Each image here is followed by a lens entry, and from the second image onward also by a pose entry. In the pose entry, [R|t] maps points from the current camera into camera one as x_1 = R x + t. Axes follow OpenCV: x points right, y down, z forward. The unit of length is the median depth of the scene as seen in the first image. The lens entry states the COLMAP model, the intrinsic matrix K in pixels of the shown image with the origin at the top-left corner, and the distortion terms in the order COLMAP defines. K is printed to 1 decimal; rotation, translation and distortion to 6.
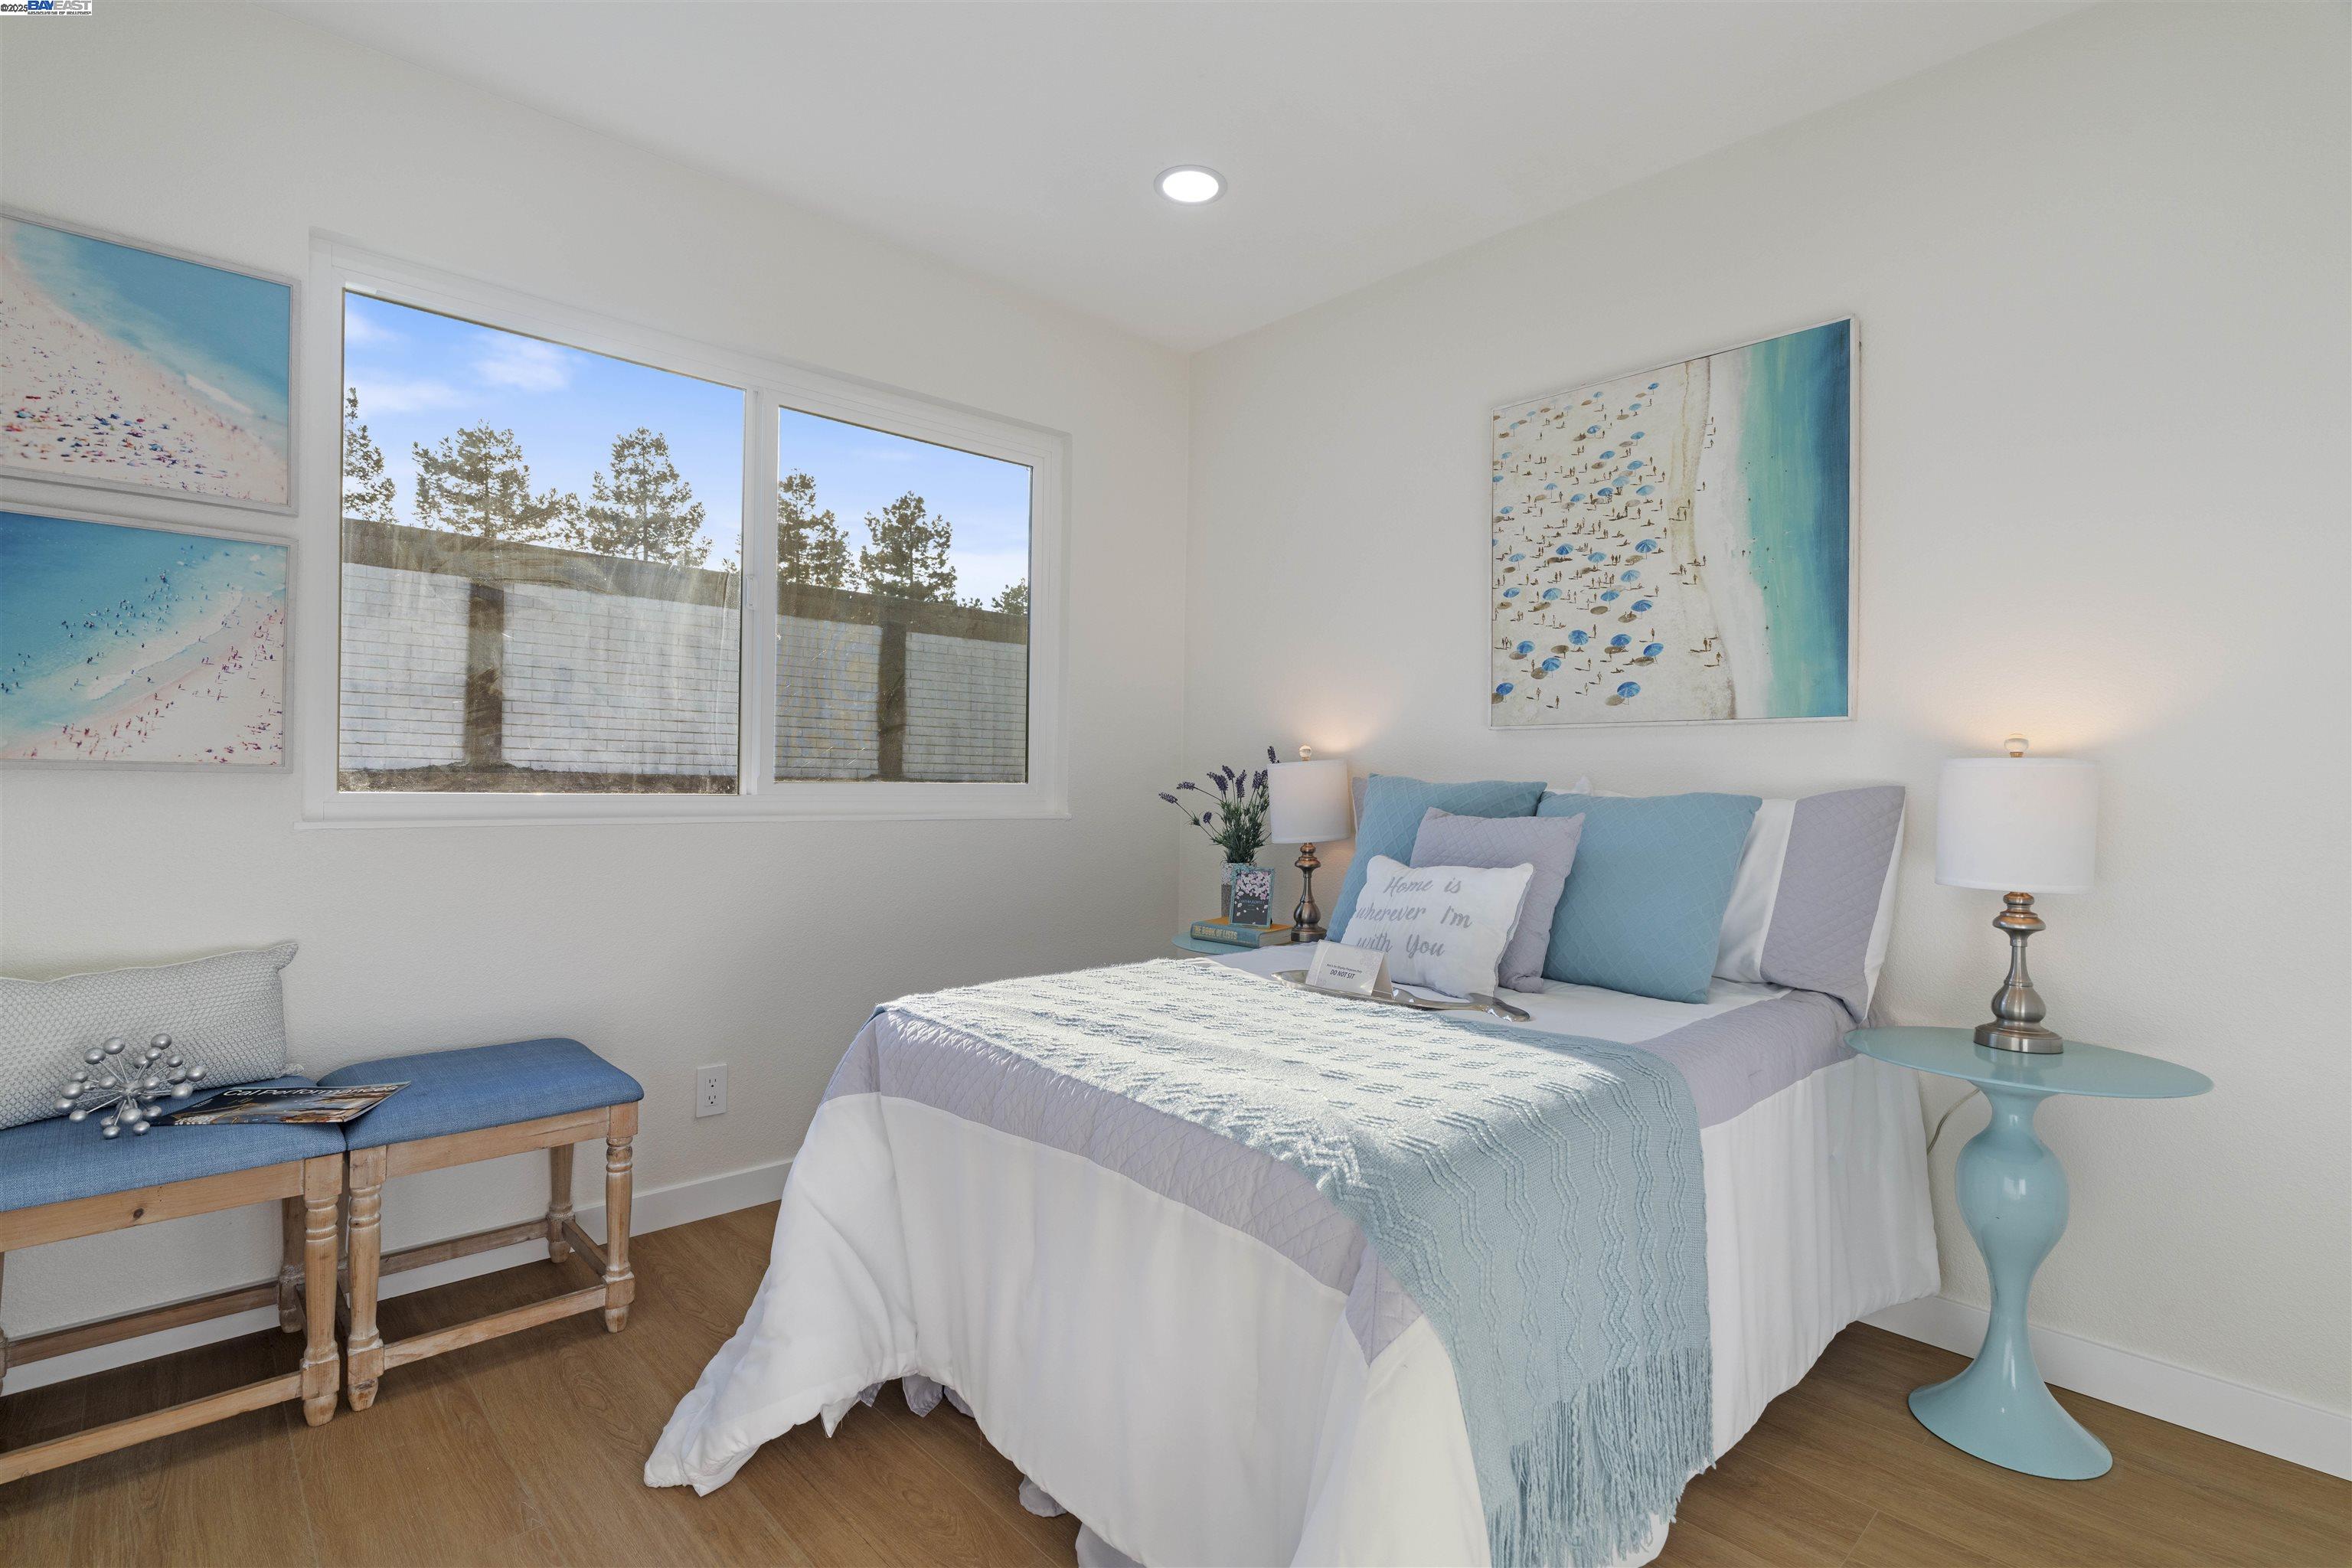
lens RADIAL K [[1074.1, 0, 1177.2], [0, 1074.1, 780.7], [0, 0, 1]] dist [-0.001449, -0.000028]
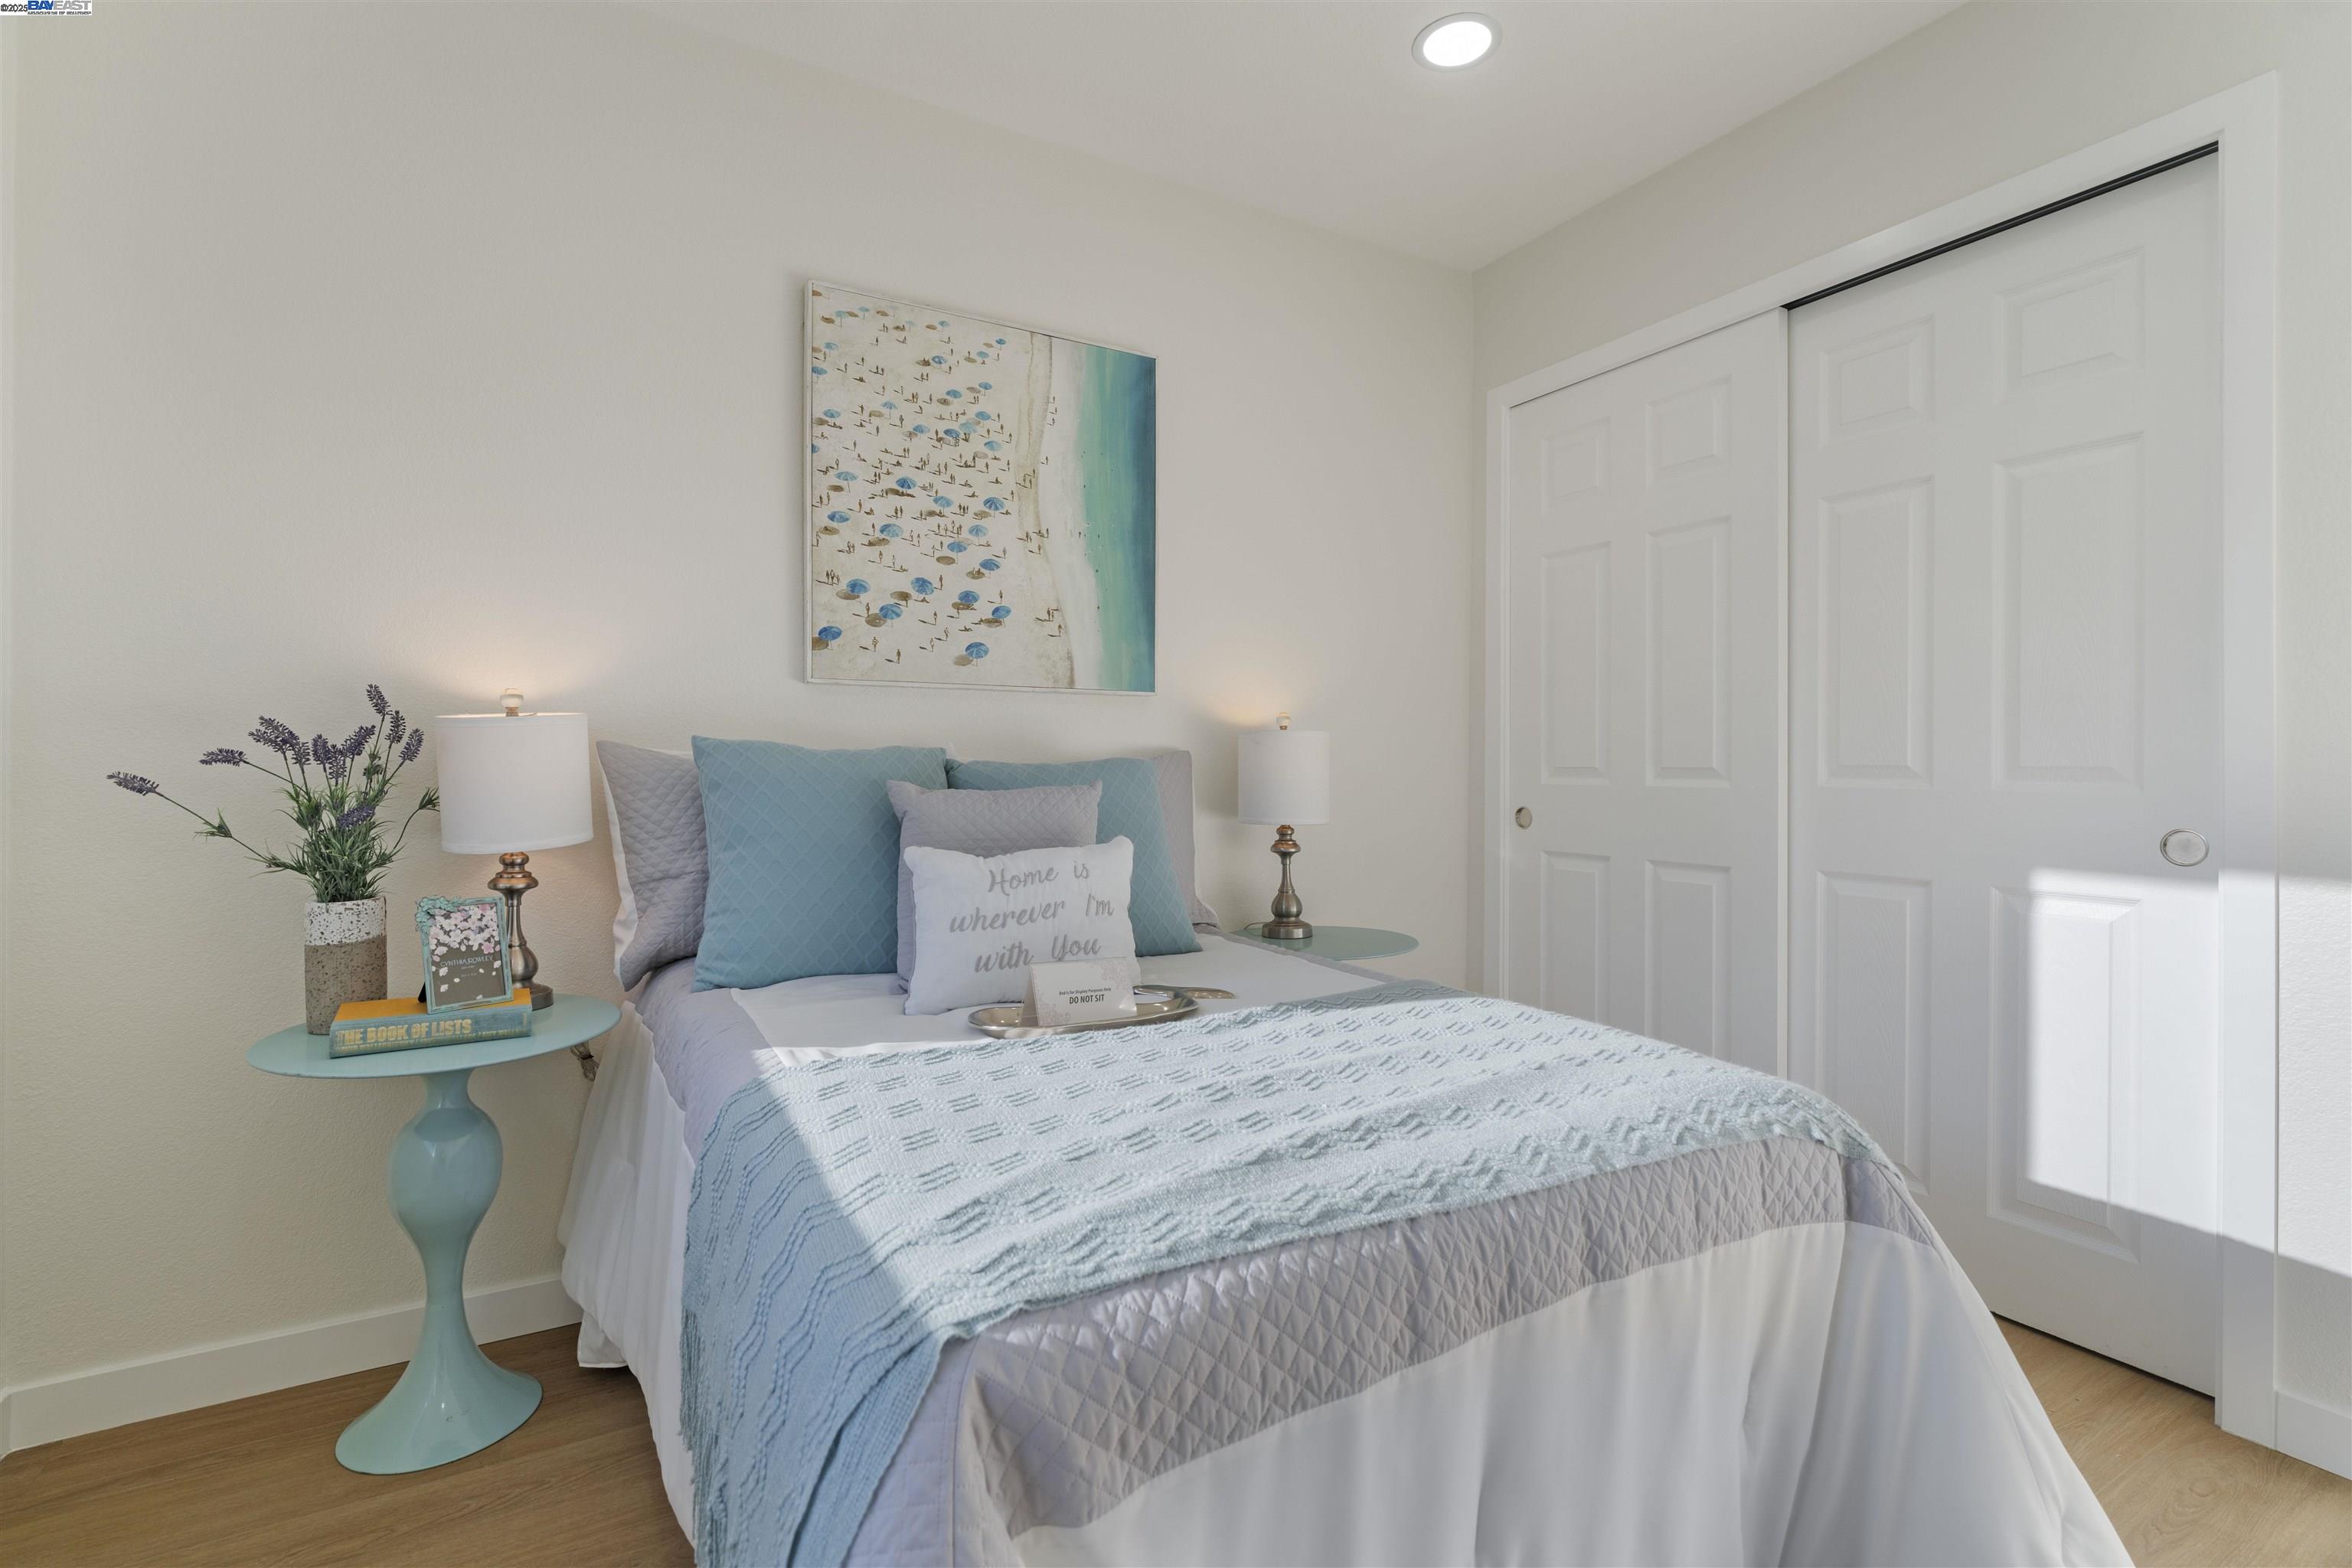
lens RADIAL K [[1062.0, 0, 1169.6], [0, 1062.0, 756.1], [0, 0, 1]] dist [-0.002521, -0.000100]
pose [[0.249226, -0.007789, 0.968414, -0.443238], [0.001352, 0.999969, 0.007694, 0.001644], [-0.968444, -0.000608, 0.249229, 0.596070]]
